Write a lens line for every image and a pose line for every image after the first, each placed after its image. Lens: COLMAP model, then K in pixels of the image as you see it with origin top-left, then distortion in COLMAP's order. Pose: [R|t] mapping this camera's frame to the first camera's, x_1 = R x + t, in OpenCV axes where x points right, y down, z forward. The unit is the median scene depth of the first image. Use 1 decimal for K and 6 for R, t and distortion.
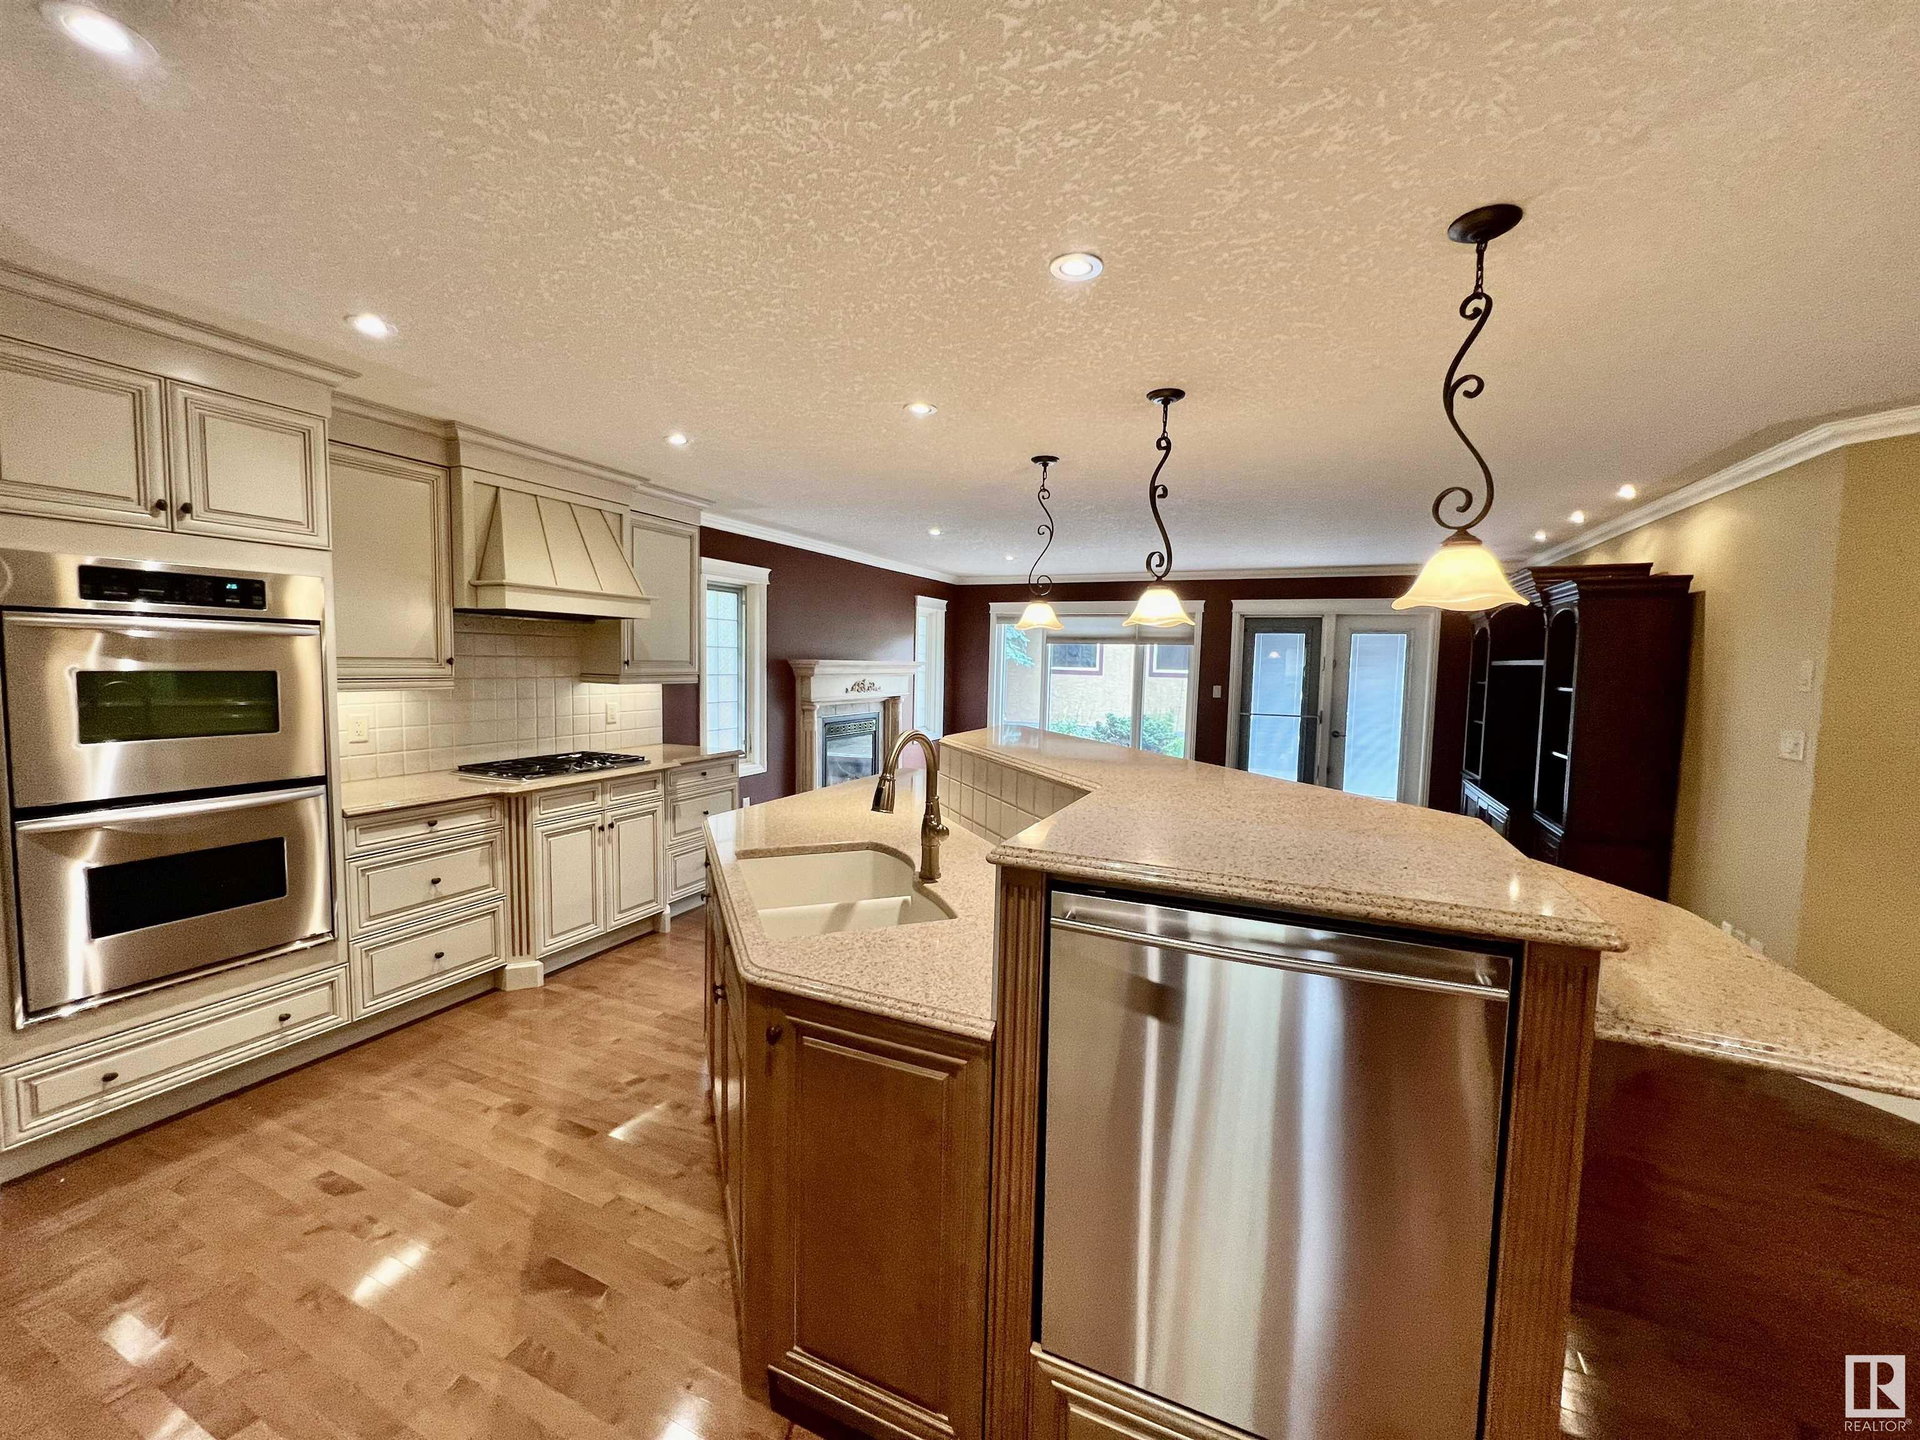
lens RADIAL K [[765.2, 0, 953.2], [0, 765.2, 712.6], [0, 0, 1]] dist [-0.001618, 0.000413]
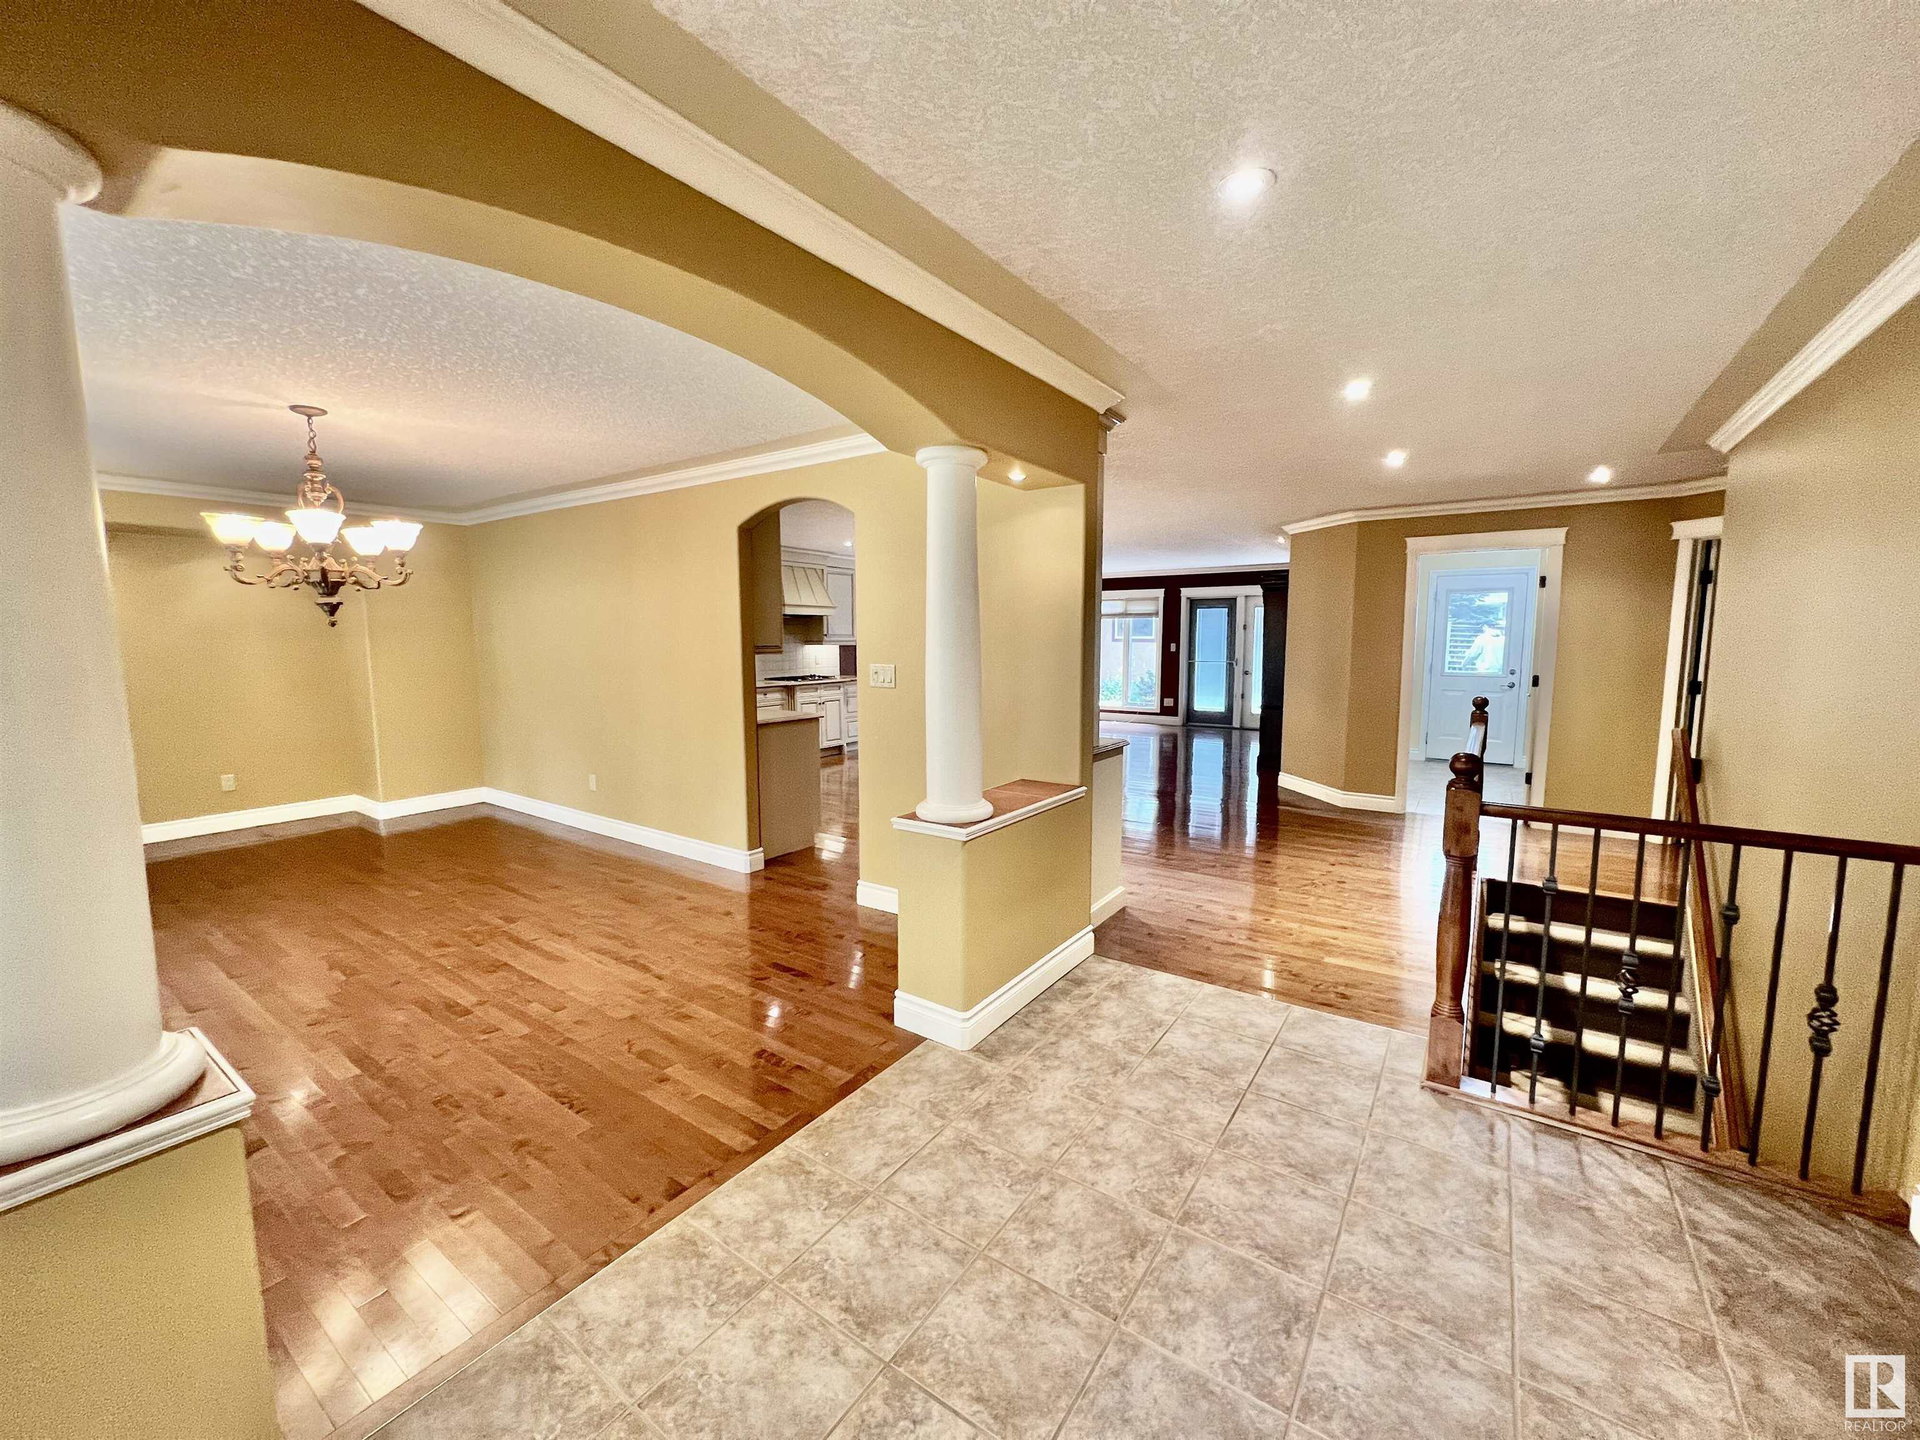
lens RADIAL K [[765.2, 0, 959.1], [0, 765.2, 719.5], [0, 0, 1]] dist [-0.001618, 0.000413]
pose [[0.983906, -0.006856, -0.178553, 0.357575], [0.013723, 0.999212, 0.037250, 0.103651], [0.178156, -0.039100, 0.983225, -1.150267]]
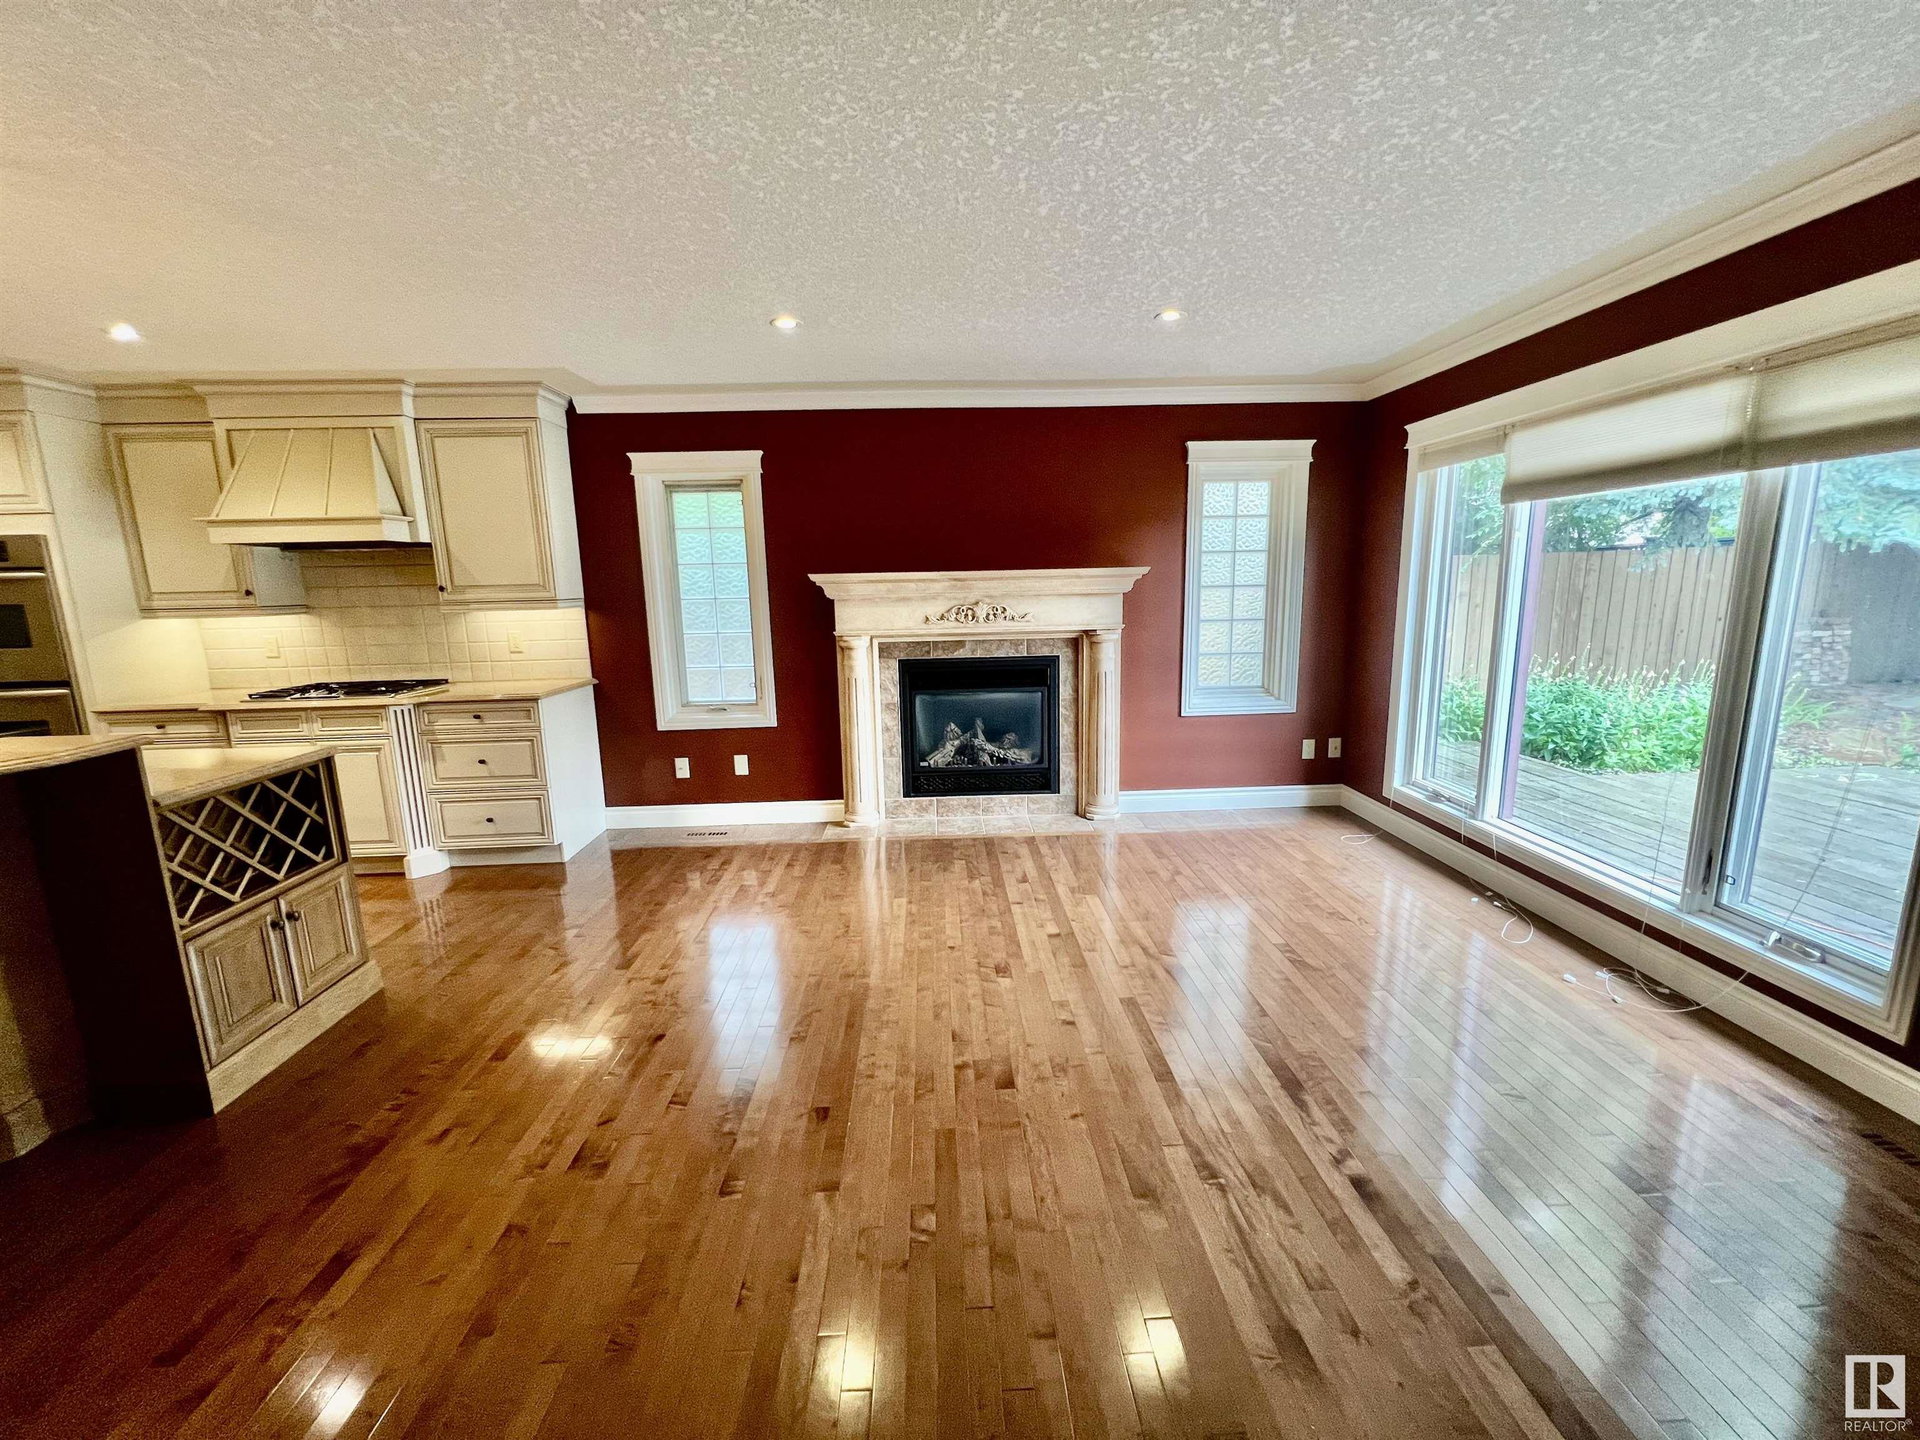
lens RADIAL K [[765.2, 0, 954.4], [0, 765.2, 714.4], [0, 0, 1]] dist [-0.001618, 0.000413]
pose [[0.451938, 0.120765, -0.883837, 0.720261], [-0.029302, 0.992269, 0.120598, -0.044699], [0.891568, -0.028605, 0.451982, 1.154431]]
